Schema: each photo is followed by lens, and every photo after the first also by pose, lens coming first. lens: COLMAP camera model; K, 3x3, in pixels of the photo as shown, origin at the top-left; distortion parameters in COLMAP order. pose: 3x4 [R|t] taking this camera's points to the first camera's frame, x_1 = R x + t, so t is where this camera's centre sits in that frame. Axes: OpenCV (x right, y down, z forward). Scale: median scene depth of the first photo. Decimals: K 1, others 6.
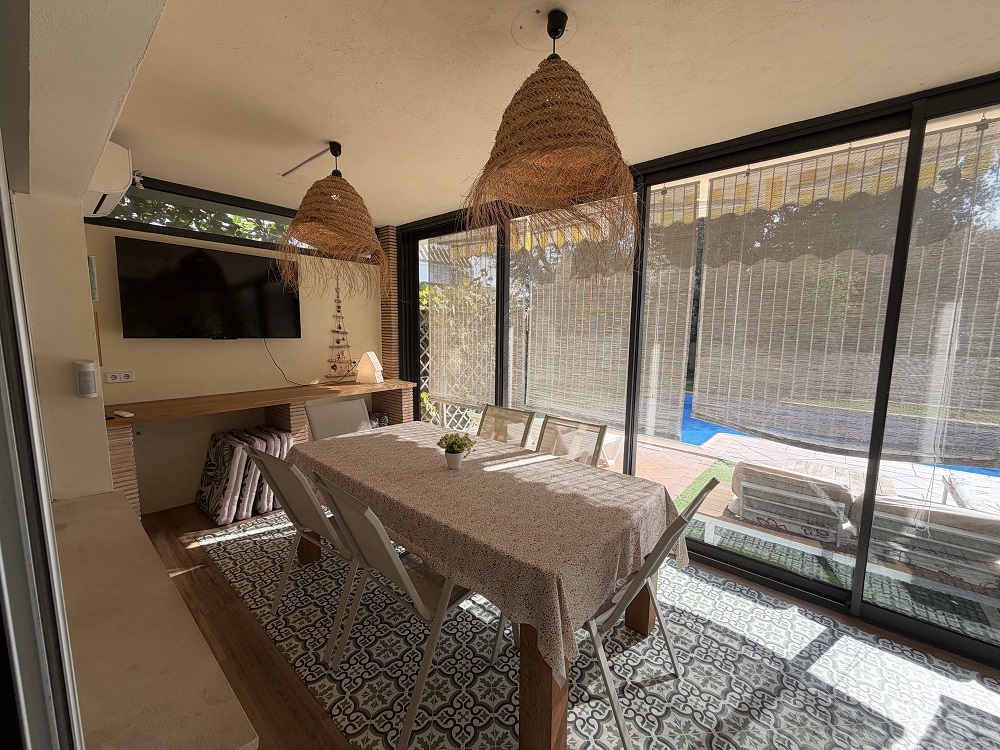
lens RADIAL K [[395.1, 0, 496.9], [0, 395.1, 375.5], [0, 0, 1]] dist [-0.005605, 0.000060]
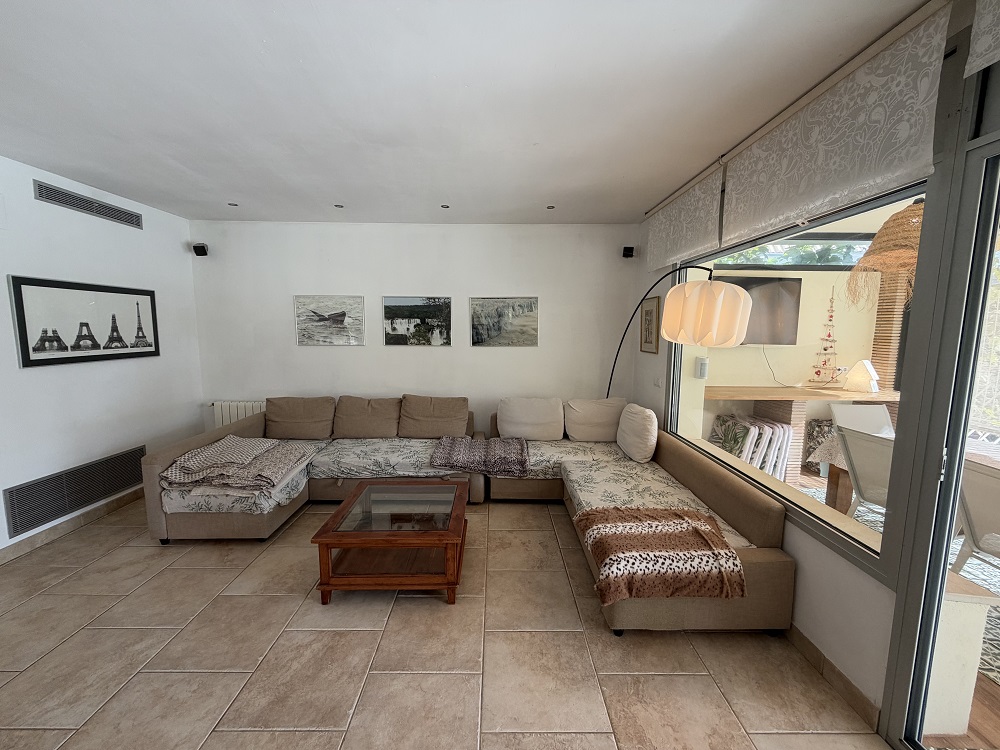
lens RADIAL K [[395.1, 0, 494.6], [0, 395.1, 375.9], [0, 0, 1]] dist [-0.005605, 0.000060]
pose [[0.649801, 0.081395, -0.755734, -0.177055], [-0.091337, 0.995407, 0.028674, 0.036959], [0.754597, 0.050394, 0.654251, -0.359046]]
